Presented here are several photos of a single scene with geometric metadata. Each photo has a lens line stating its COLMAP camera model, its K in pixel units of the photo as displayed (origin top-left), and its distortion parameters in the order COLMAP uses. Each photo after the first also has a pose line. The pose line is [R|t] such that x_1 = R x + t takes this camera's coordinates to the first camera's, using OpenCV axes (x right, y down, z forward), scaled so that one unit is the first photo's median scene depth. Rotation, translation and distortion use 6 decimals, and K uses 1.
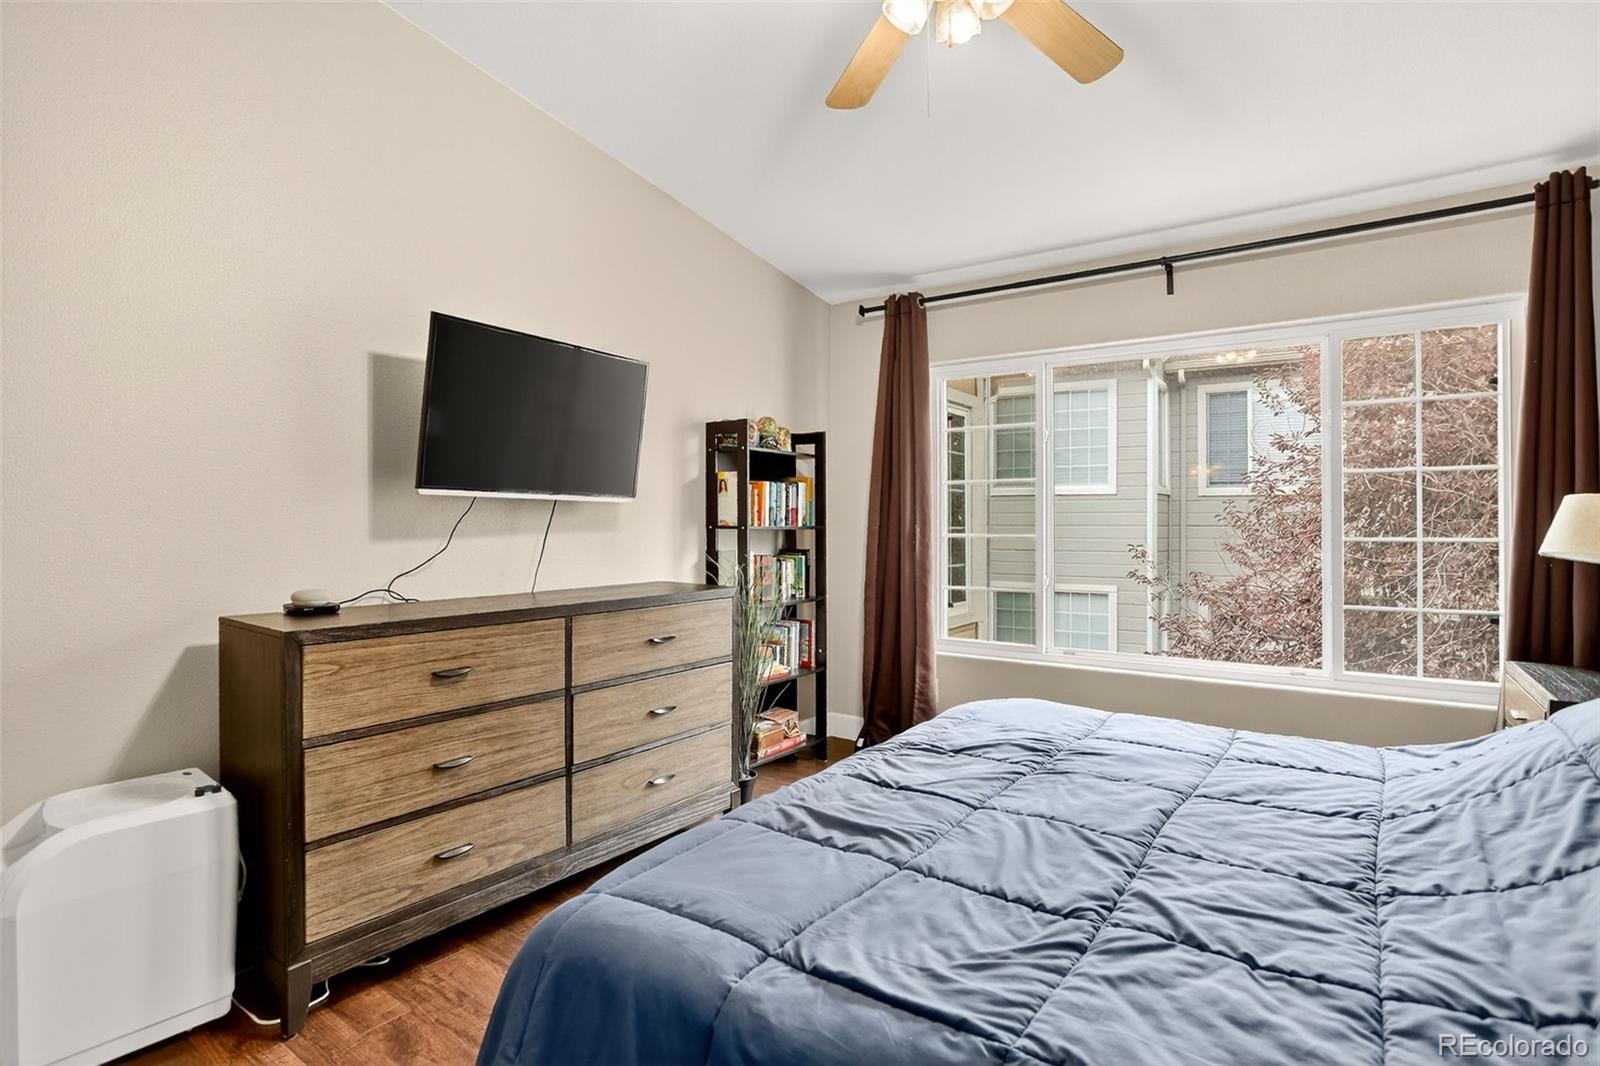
lens RADIAL K [[805.0, 0, 798.9], [0, 805.0, 521.1], [0, 0, 1]] dist [-0.063016, 0.021543]
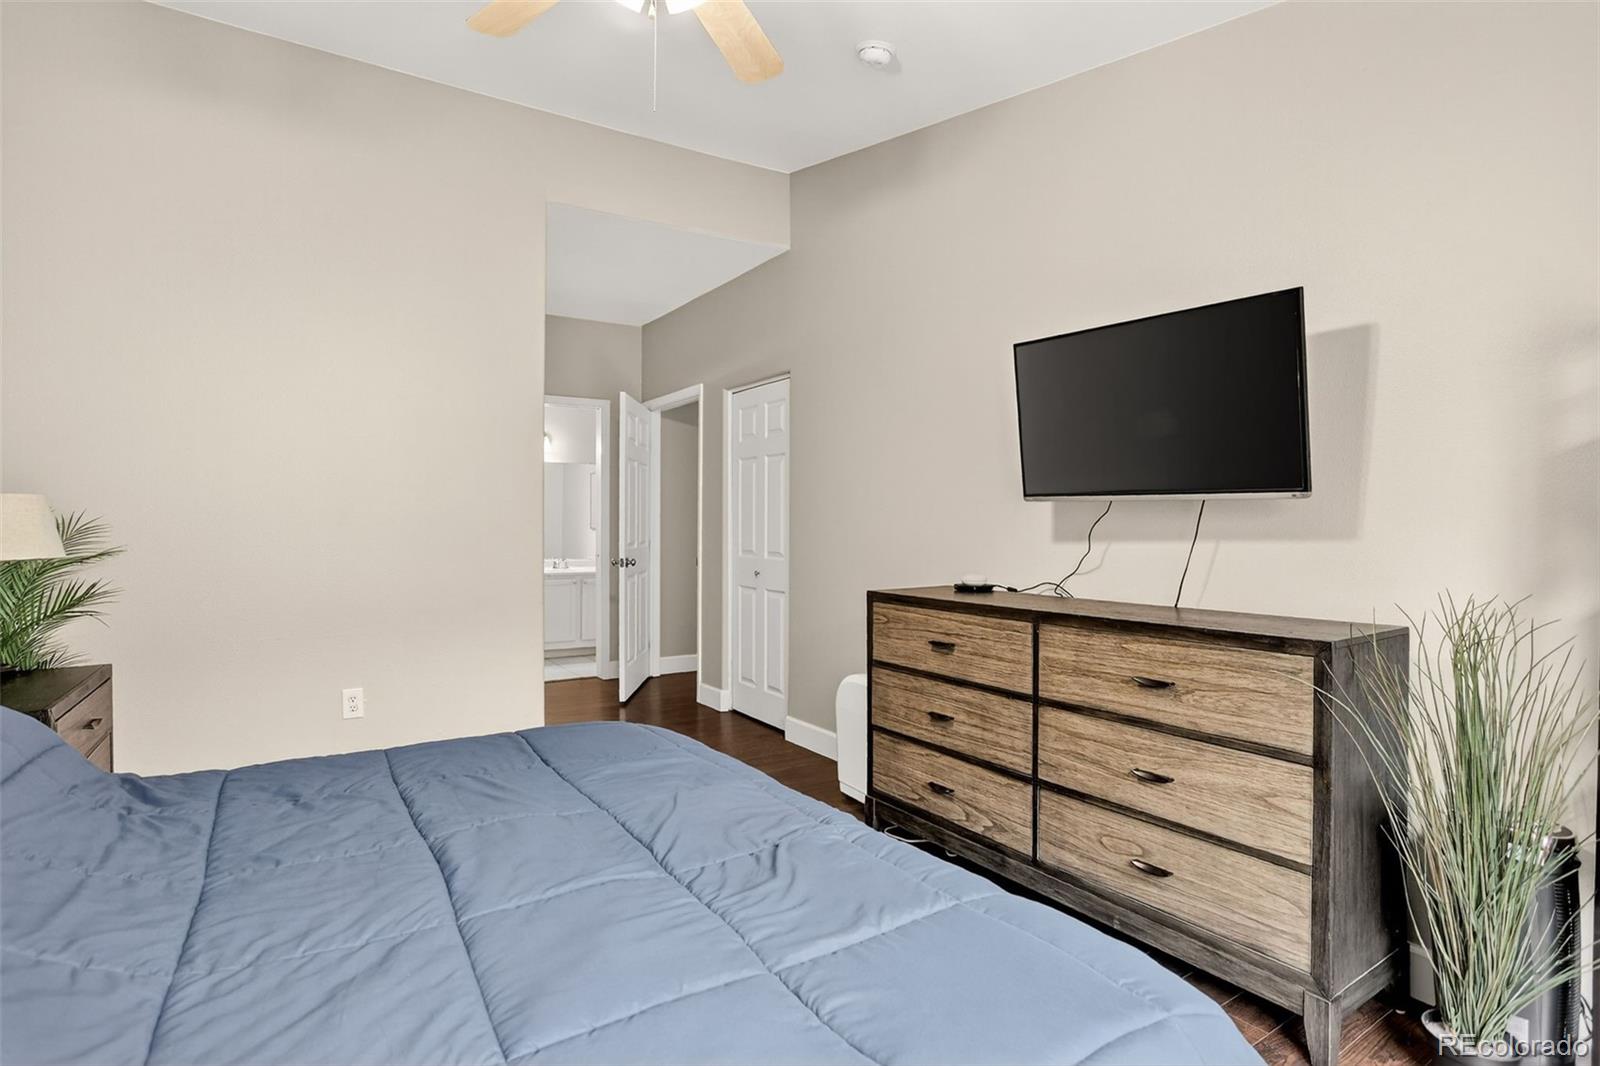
lens RADIAL K [[805.0, 0, 798.4], [0, 805.0, 532.7], [0, 0, 1]] dist [-0.063016, 0.021543]
pose [[-0.348469, 0.008069, -0.937286, 0.750375], [-0.005205, 0.999931, 0.010544, 0.001913], [0.937306, 0.008553, -0.348403, 1.114815]]
